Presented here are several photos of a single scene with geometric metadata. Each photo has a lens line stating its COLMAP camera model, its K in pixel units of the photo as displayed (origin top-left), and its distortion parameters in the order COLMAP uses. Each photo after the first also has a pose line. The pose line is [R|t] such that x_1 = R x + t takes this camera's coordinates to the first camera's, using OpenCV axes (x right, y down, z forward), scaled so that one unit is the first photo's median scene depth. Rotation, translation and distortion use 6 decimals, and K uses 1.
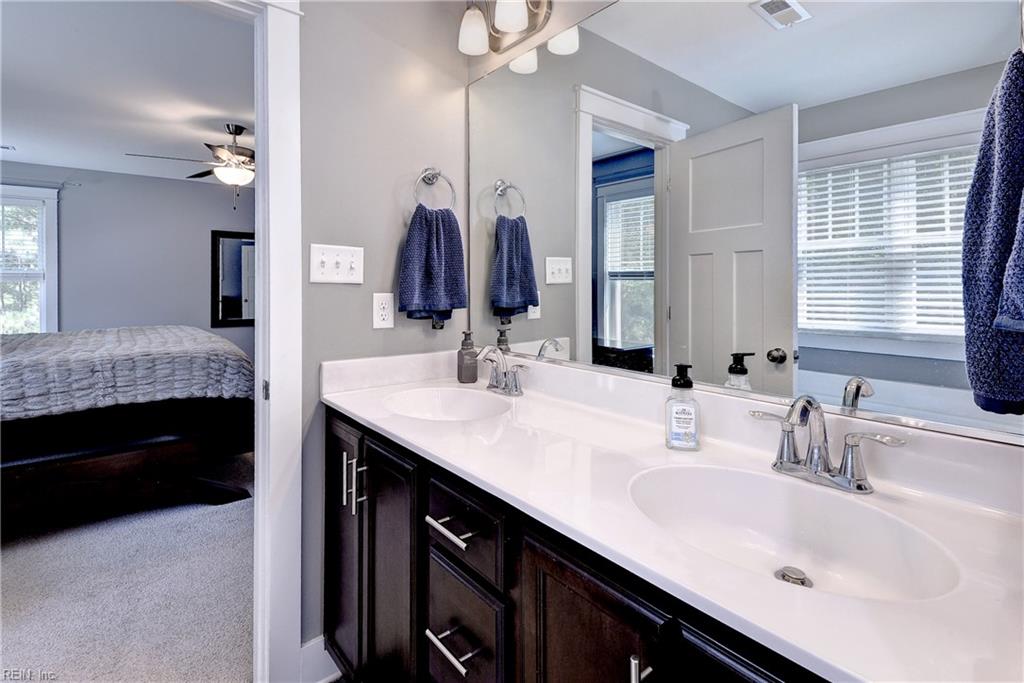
lens RADIAL K [[482.9, 0, 512.0], [0, 482.9, 280.8], [0, 0, 1]] dist [-0.000966, -0.001123]
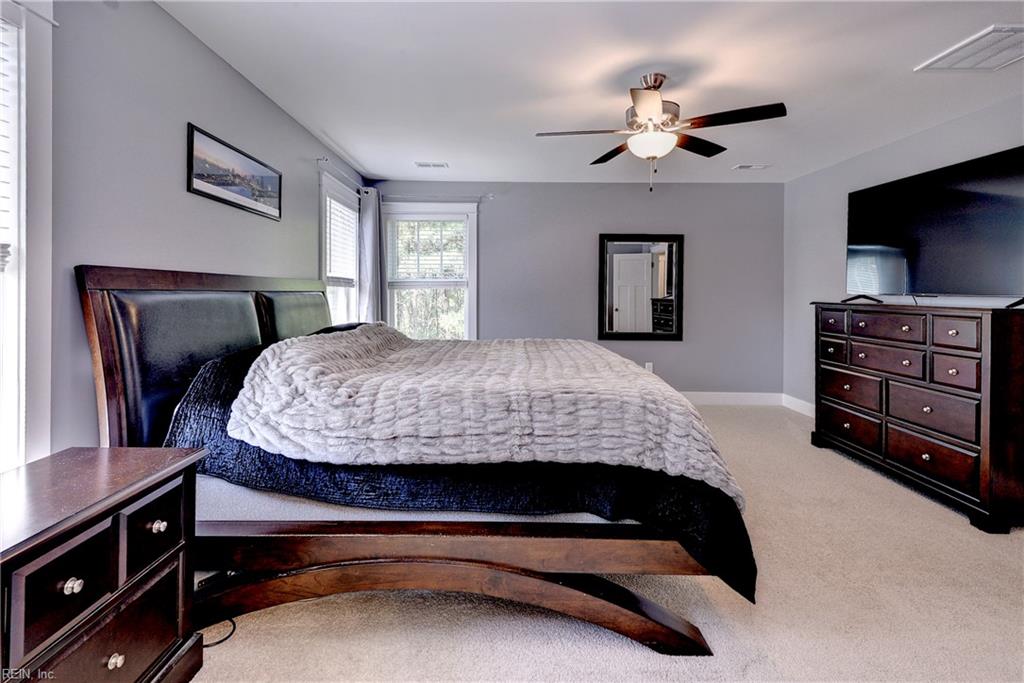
lens RADIAL K [[474.2, 0, 509.9], [0, 474.2, 318.5], [0, 0, 1]] dist [0.000249, -0.000296]
pose [[0.771611, 0.043485, -0.634607, -0.388145], [-0.006859, 0.998171, 0.060057, 0.006845], [0.636058, -0.041988, 0.770498, 0.421485]]
